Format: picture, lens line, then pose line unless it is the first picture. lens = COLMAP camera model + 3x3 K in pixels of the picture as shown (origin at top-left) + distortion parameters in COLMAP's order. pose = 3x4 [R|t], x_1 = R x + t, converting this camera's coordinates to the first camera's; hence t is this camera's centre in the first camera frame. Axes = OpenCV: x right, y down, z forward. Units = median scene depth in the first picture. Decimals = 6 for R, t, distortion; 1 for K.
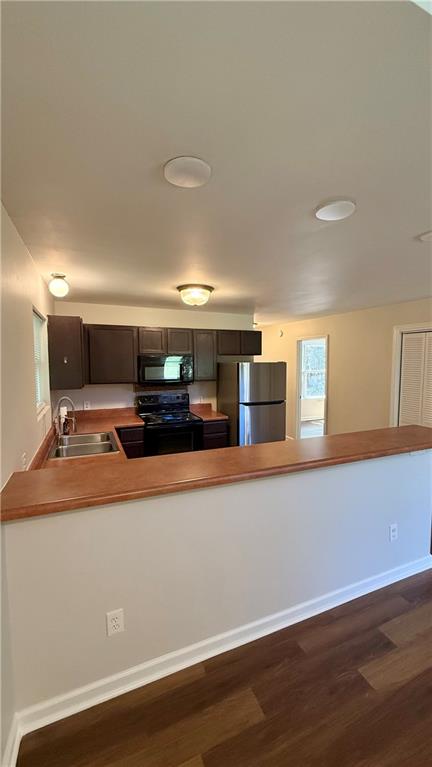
lens RADIAL K [[306.5, 0, 216.6], [0, 306.5, 381.1], [0, 0, 1]] dist [-0.001495, 0.000479]
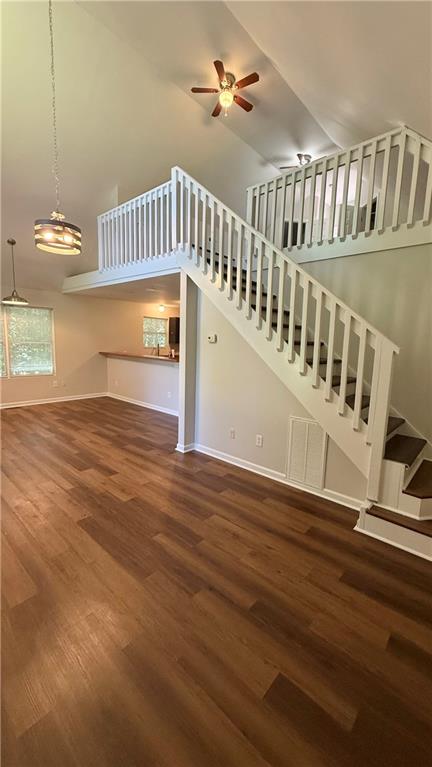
lens RADIAL K [[306.5, 0, 217.7], [0, 306.5, 383.9], [0, 0, 1]] dist [-0.001495, 0.000479]
pose [[0.417094, 0.140210, -0.897983, 1.800078], [-0.095263, 0.989331, 0.110225, 0.035455], [0.903857, 0.039571, 0.426001, 0.135876]]
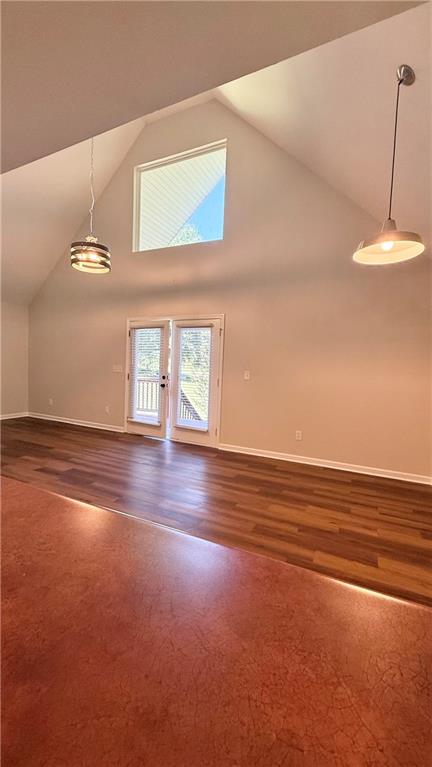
lens RADIAL K [[306.5, 0, 217.6], [0, 306.5, 382.6], [0, 0, 1]] dist [-0.001495, 0.000479]
pose [[-0.655806, -0.073109, 0.751381, -0.051332], [0.017361, 0.993576, 0.111827, 0.053784], [-0.754730, 0.086382, -0.650324, 0.412970]]
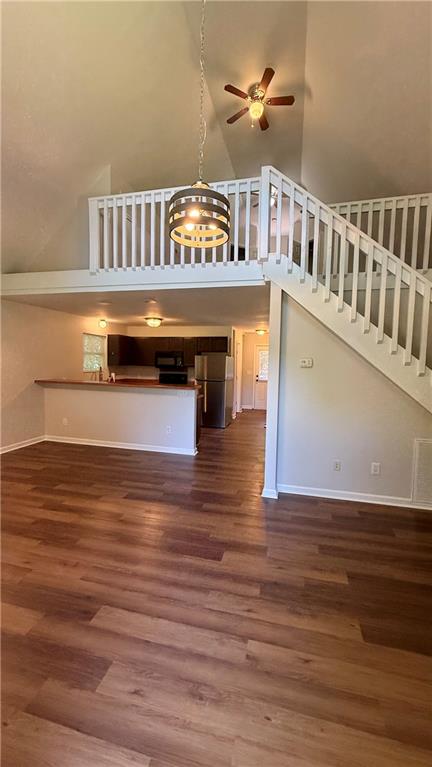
lens RADIAL K [[306.5, 0, 218.0], [0, 306.5, 383.5], [0, 0, 1]] dist [-0.001495, 0.000479]
pose [[0.794428, 0.057927, -0.604589, 1.241112], [-0.061496, 0.997997, 0.014814, 0.062544], [0.604236, 0.025411, 0.796400, -0.308147]]
